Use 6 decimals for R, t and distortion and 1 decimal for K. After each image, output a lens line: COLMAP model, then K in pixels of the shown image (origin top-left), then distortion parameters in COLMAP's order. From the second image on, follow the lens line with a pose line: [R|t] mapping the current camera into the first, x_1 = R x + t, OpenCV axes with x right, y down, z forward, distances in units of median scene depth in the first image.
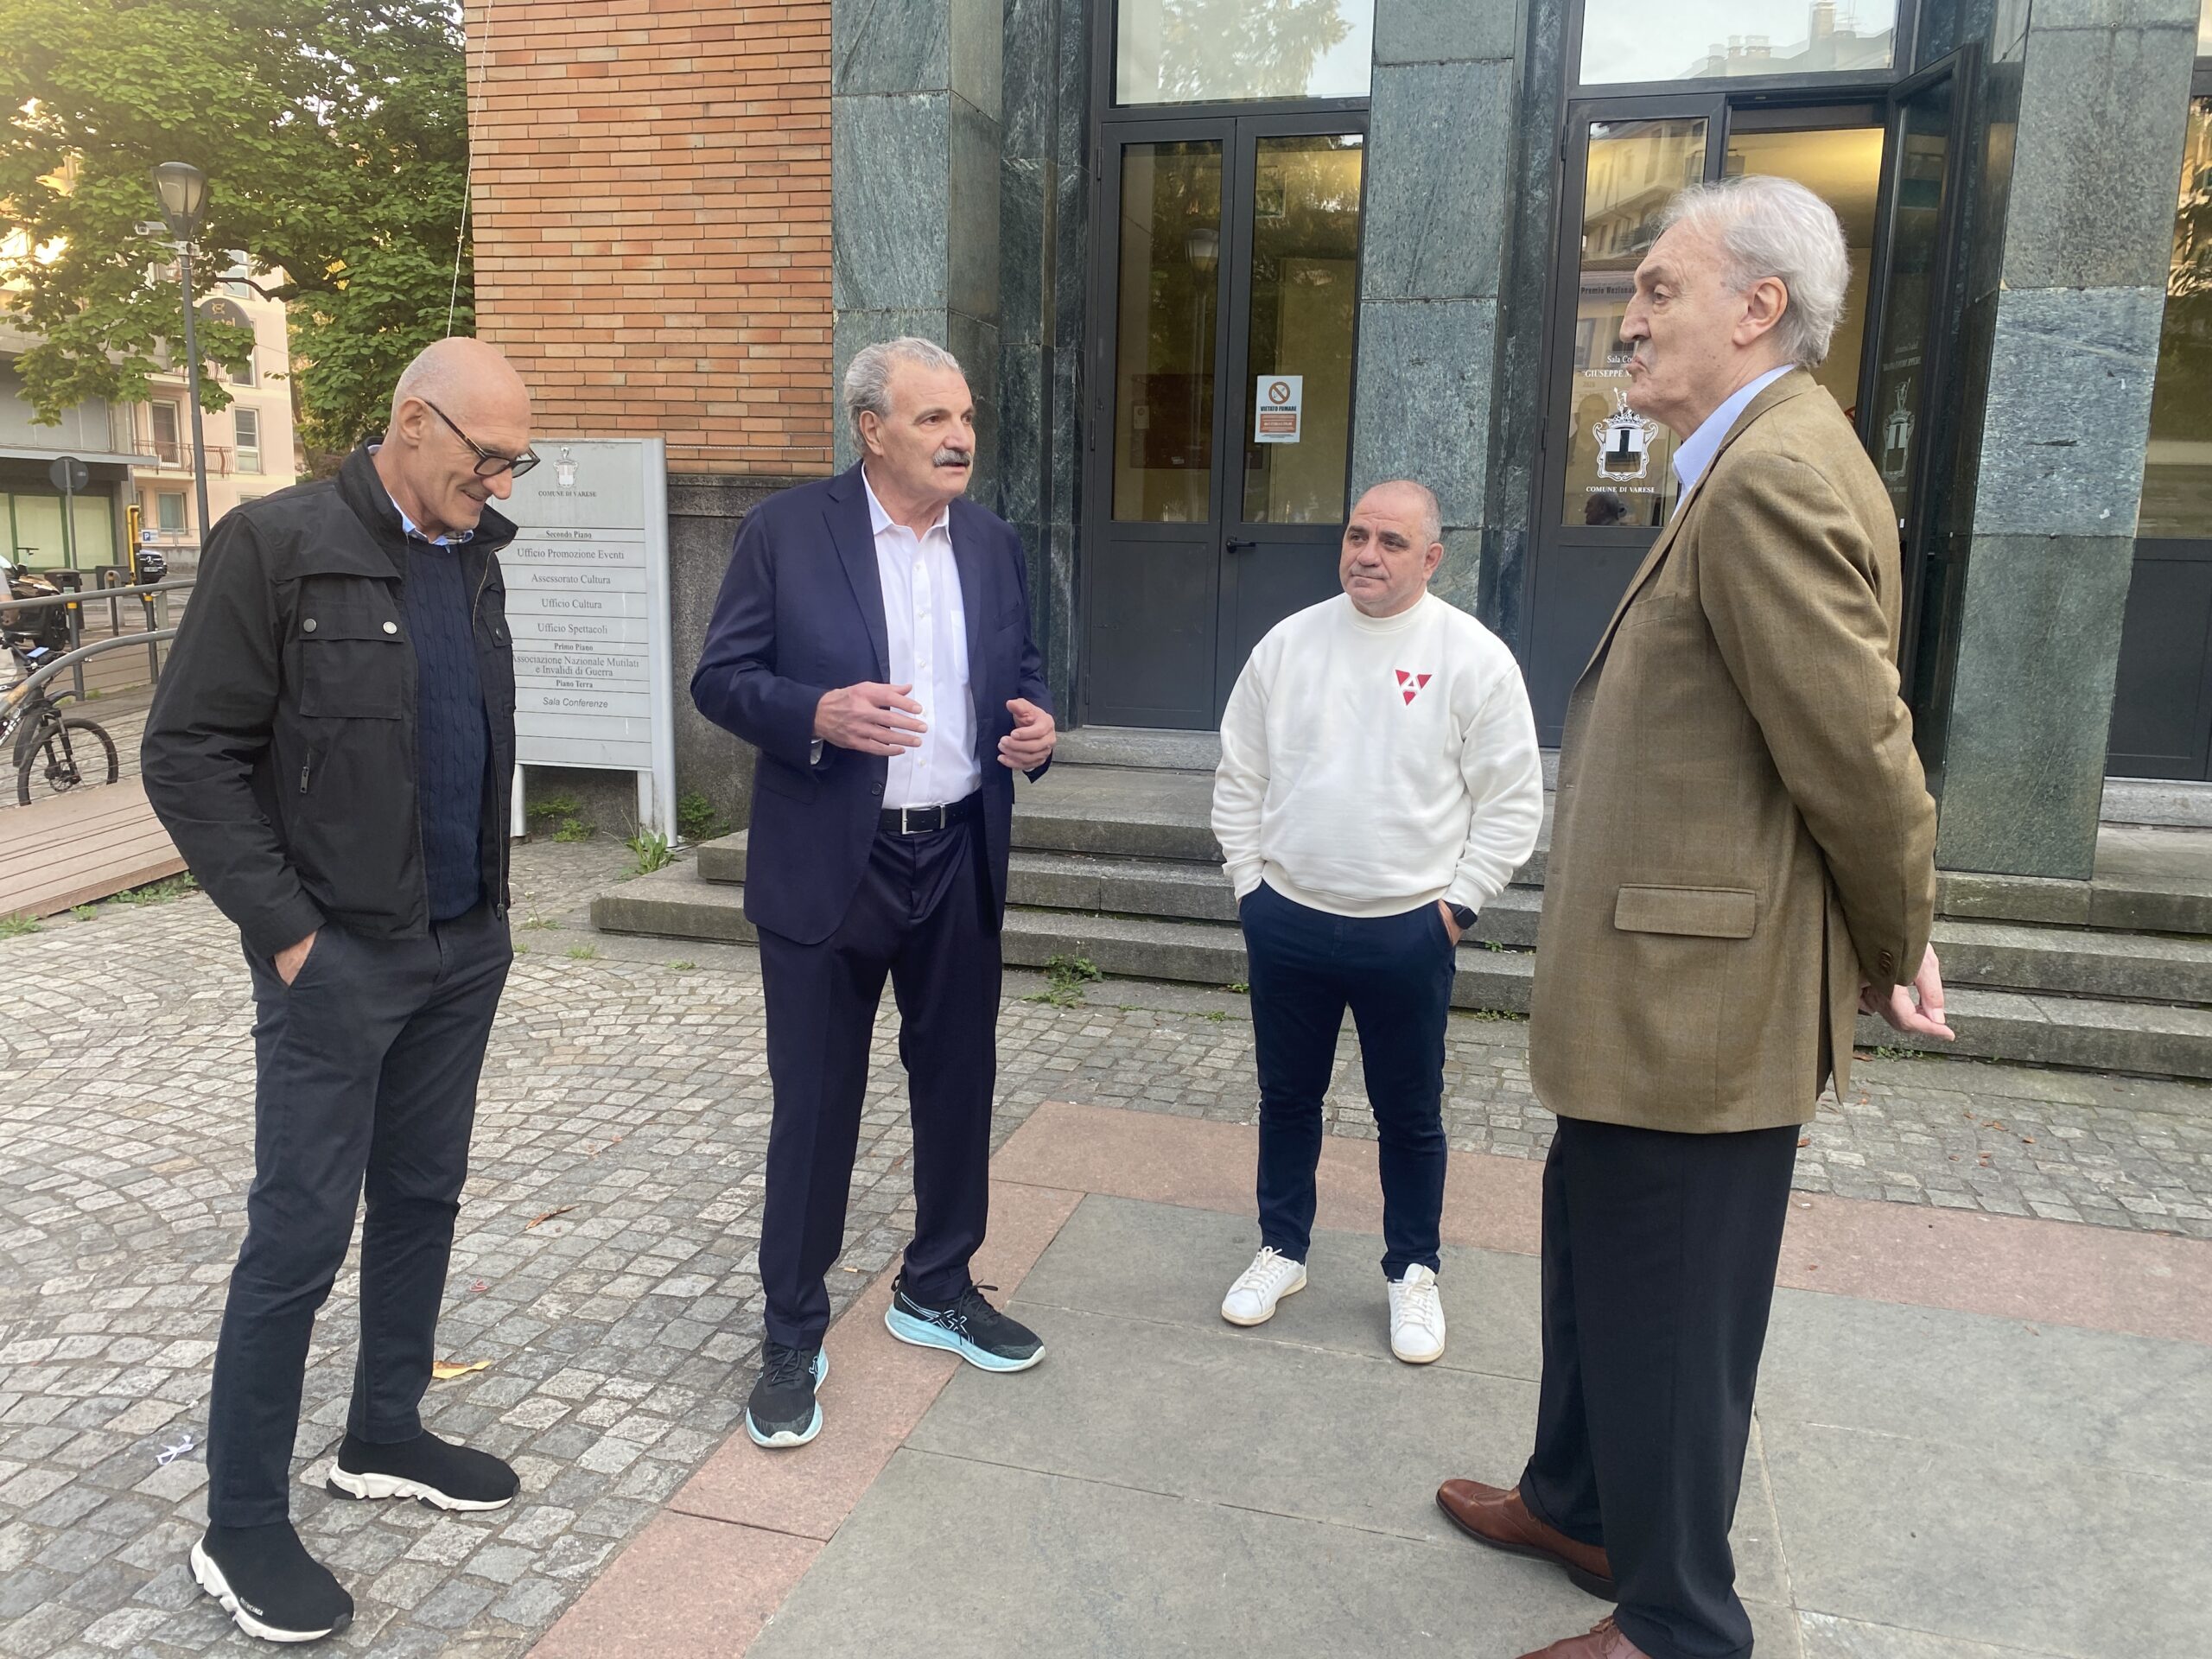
lens RADIAL K [[1671.4, 0, 1105.8], [0, 1671.4, 823.8], [0, 0, 1]] dist [0.011617, -0.018913]
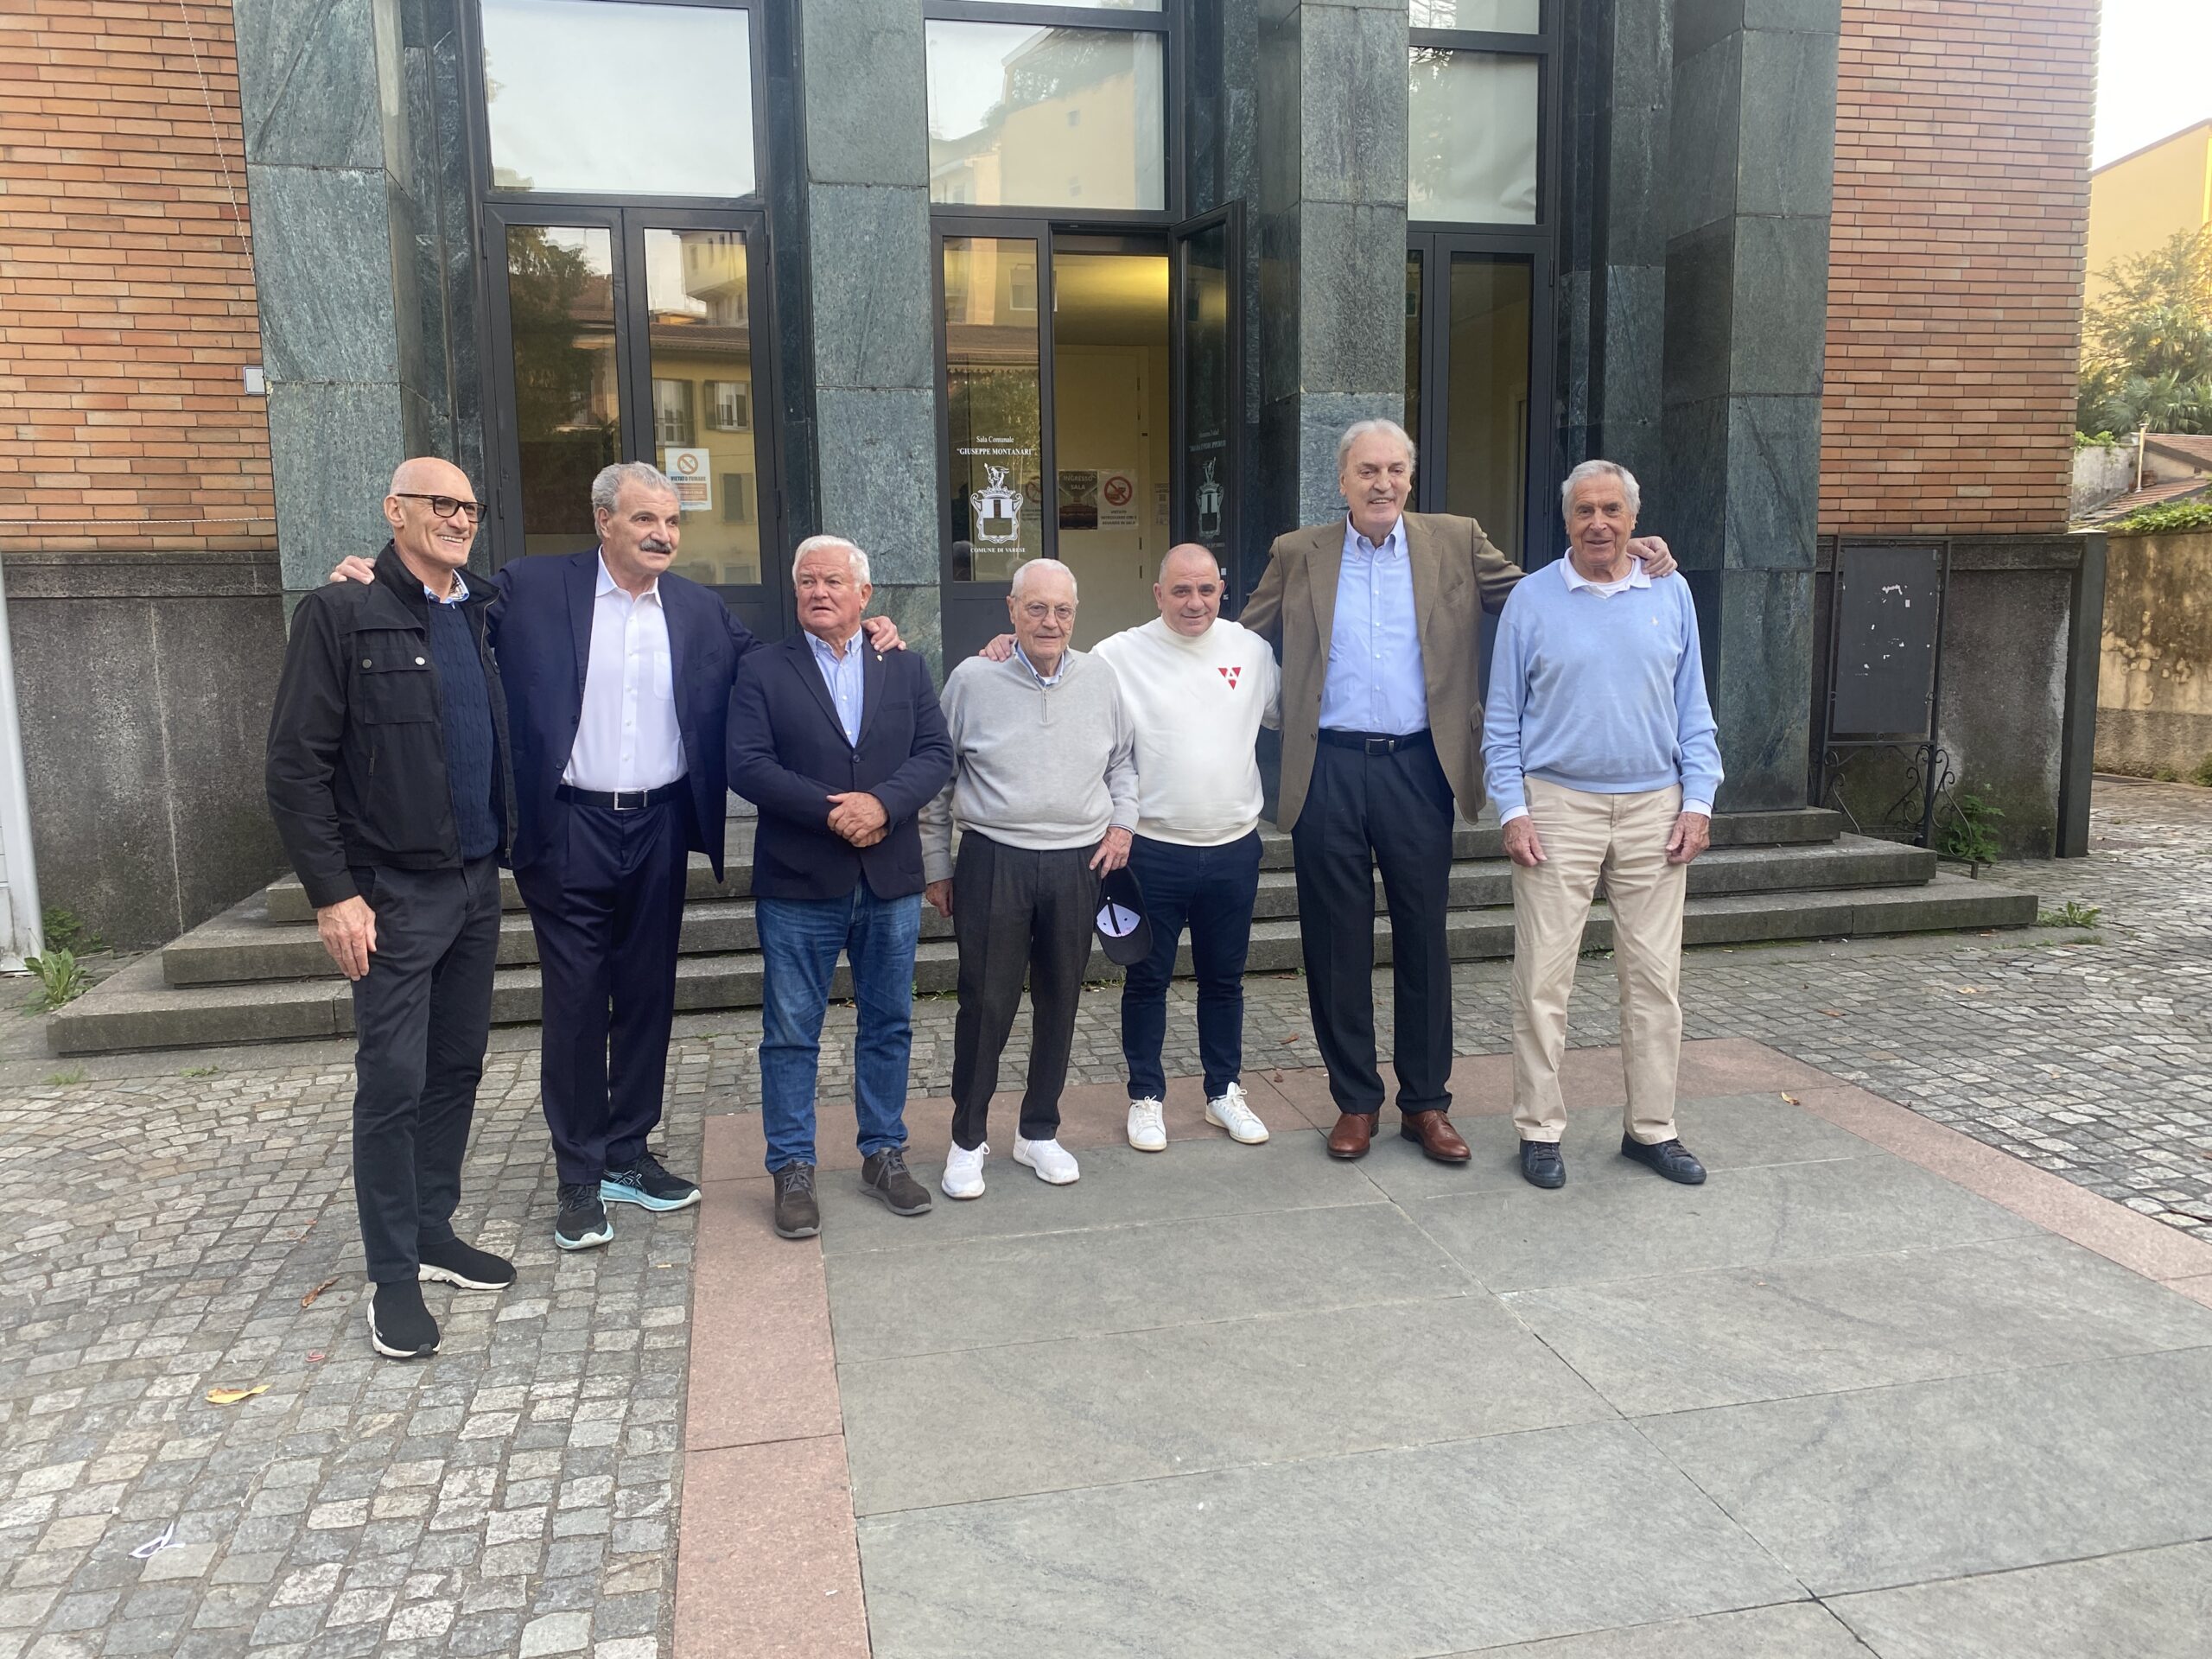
lens RADIAL K [[1671.4, 0, 1109.9], [0, 1671.4, 837.9], [0, 0, 1]] dist [0.011617, -0.018913]
pose [[0.881283, -0.100201, 0.461844, -0.210261], [0.112382, 0.993664, 0.001139, 0.009772], [-0.459032, 0.050899, 0.886961, -0.072696]]
